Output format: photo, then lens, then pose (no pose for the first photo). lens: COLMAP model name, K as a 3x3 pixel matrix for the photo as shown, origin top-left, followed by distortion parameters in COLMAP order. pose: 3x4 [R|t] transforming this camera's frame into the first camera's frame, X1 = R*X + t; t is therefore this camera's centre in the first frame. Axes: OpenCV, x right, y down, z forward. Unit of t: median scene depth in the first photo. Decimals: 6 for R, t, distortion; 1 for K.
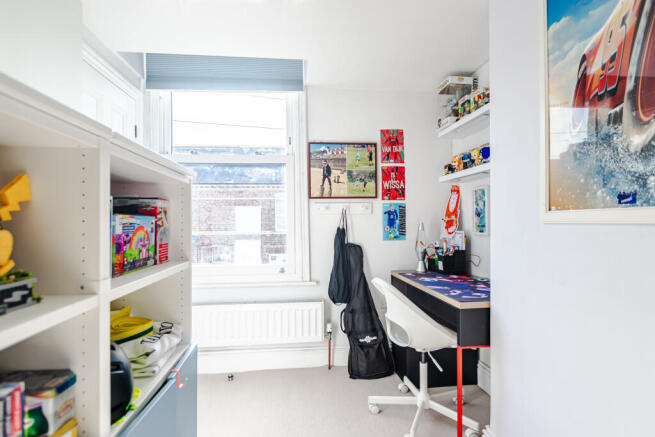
lens RADIAL K [[358.2, 0, 327.5], [0, 358.2, 218.5], [0, 0, 1]] dist [0.000098, -0.000008]
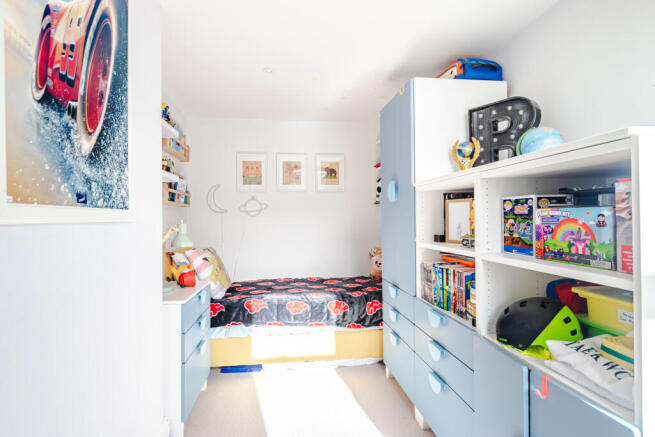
lens RADIAL K [[358.2, 0, 327.5], [0, 358.2, 218.5], [0, 0, 1]] dist [0.000098, -0.000008]
pose [[-0.999709, 0.014346, -0.019412, 0.146367], [0.014512, 0.999859, -0.008439, 0.019591], [0.019288, -0.008718, -0.999776, 1.930162]]
